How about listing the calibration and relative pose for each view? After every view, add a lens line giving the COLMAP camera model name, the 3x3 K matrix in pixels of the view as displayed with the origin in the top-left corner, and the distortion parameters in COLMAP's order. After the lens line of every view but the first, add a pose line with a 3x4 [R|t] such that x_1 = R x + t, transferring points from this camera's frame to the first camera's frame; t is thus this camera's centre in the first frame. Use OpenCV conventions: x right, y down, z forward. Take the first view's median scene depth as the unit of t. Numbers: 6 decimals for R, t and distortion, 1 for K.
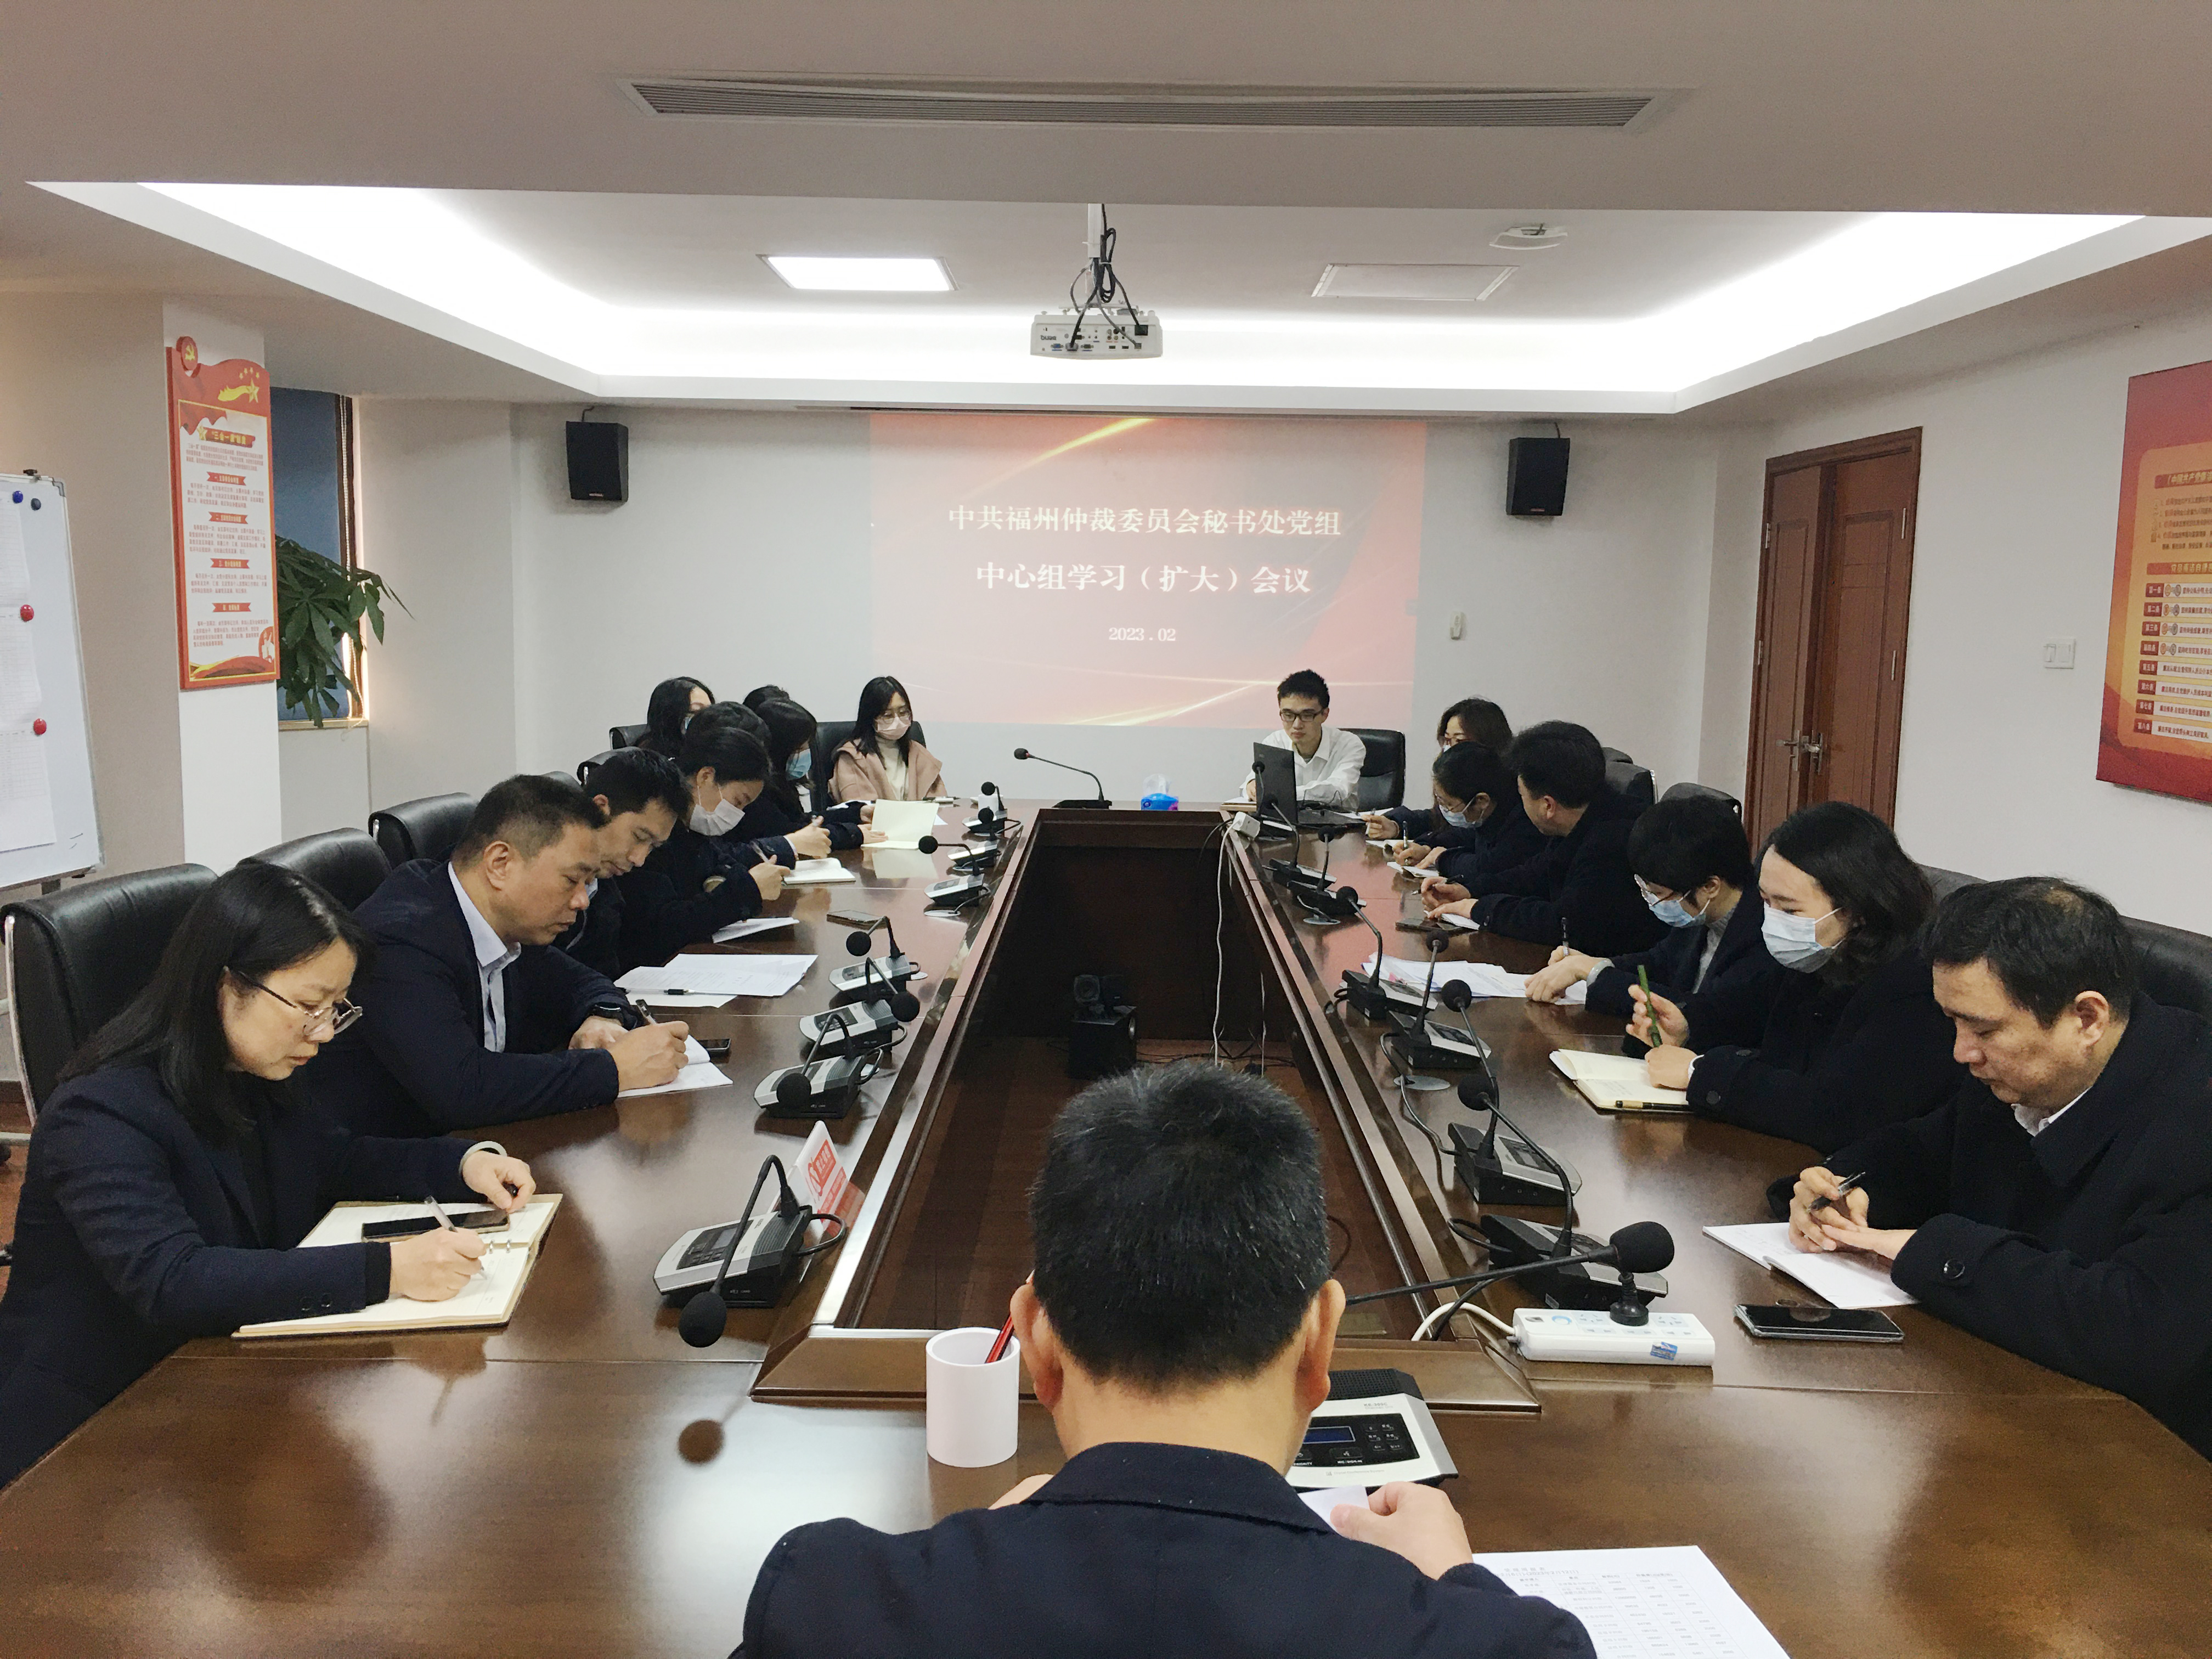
lens RADIAL K [[1861.8, 0, 1106.0], [0, 1861.8, 829.5], [0, 0, 1]] dist [0.068806, -0.155645]
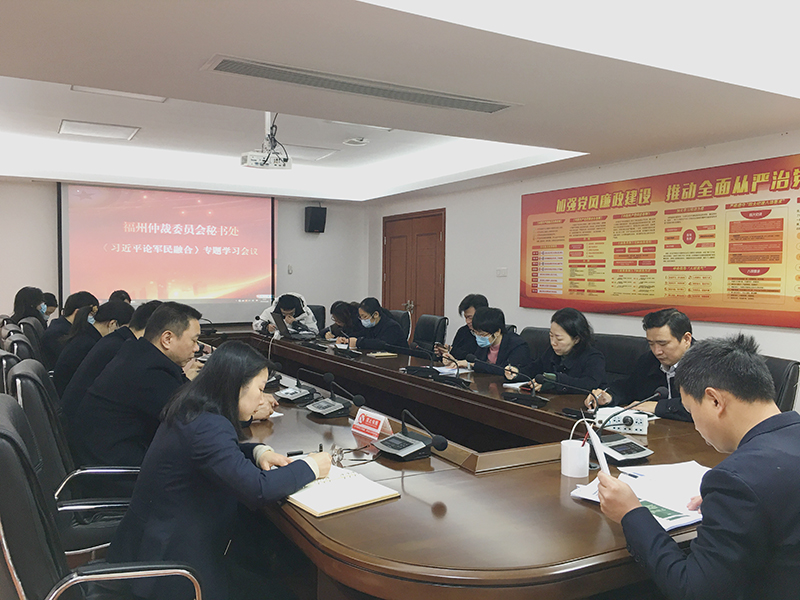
lens RADIAL K [[673.4, 0, 400.0], [0, 673.4, 300.0], [0, 0, 1]] dist [0.068806, -0.155645]
pose [[0.871398, -0.020858, 0.490133, -0.302206], [0.059401, 0.996231, -0.063213, 0.028421], [-0.486967, 0.084198, 0.869352, -0.000447]]
